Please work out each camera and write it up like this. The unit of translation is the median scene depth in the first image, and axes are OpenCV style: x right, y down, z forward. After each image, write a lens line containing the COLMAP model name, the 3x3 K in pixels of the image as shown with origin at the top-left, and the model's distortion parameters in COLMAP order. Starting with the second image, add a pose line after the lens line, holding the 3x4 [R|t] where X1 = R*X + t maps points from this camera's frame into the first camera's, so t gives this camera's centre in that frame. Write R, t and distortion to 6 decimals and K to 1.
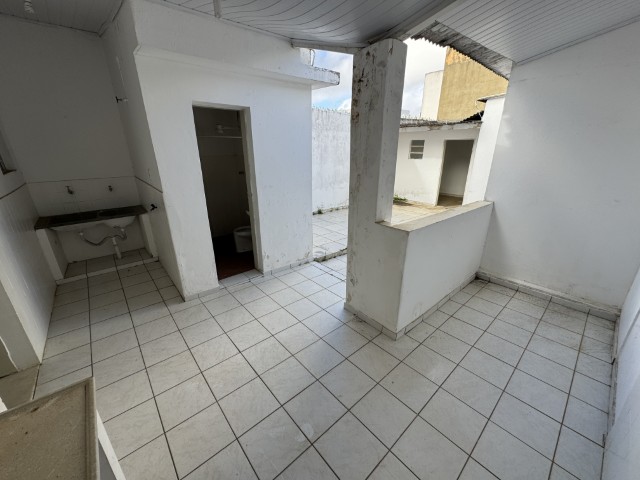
lens RADIAL K [[257.8, 0, 321.1], [0, 257.8, 240.1], [0, 0, 1]] dist [-0.001065, 0.000216]
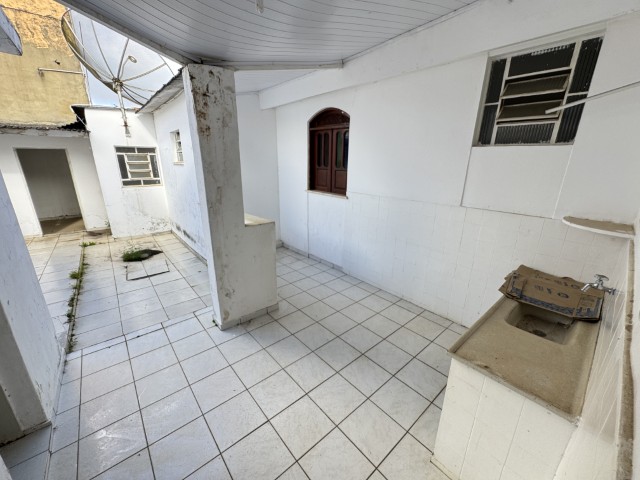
lens RADIAL K [[257.8, 0, 319.0], [0, 257.8, 239.4], [0, 0, 1]] dist [-0.001065, 0.000216]
pose [[0.015108, -0.293498, 0.955840, -0.307720], [0.331050, 0.903502, 0.272194, -0.075573], [-0.943492, 0.312319, 0.110812, 0.206256]]
